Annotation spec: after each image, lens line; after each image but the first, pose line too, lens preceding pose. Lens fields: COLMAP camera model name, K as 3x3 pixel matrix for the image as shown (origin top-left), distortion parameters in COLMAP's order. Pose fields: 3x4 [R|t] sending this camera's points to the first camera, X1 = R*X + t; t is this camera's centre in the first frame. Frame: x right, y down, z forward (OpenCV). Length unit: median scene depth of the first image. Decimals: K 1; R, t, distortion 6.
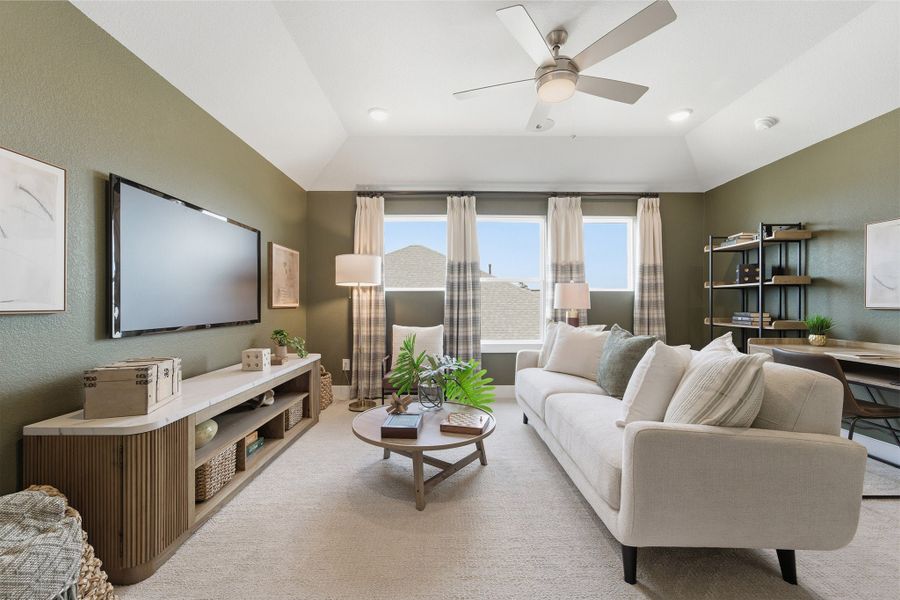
lens RADIAL K [[363.9, 0, 450.3], [0, 363.9, 303.7], [0, 0, 1]] dist [-0.002950, 0.004592]
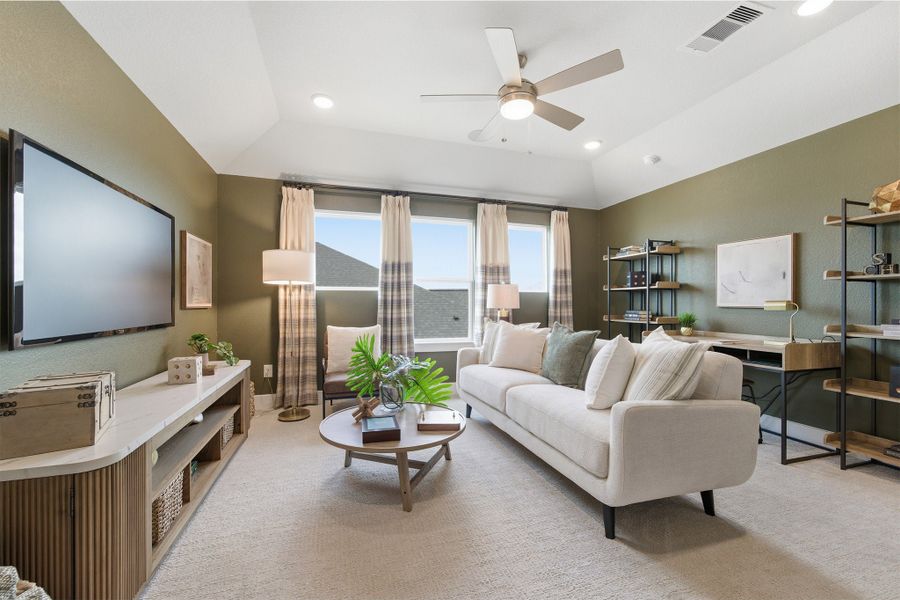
lens RADIAL K [[363.9, 0, 451.0], [0, 363.9, 302.6], [0, 0, 1]] dist [-0.002950, 0.004592]
pose [[0.955445, 0.000160, 0.295170, -0.166738], [0.000553, 0.999997, -0.002333, -0.000555], [-0.295169, 0.002392, 0.955442, 0.008849]]
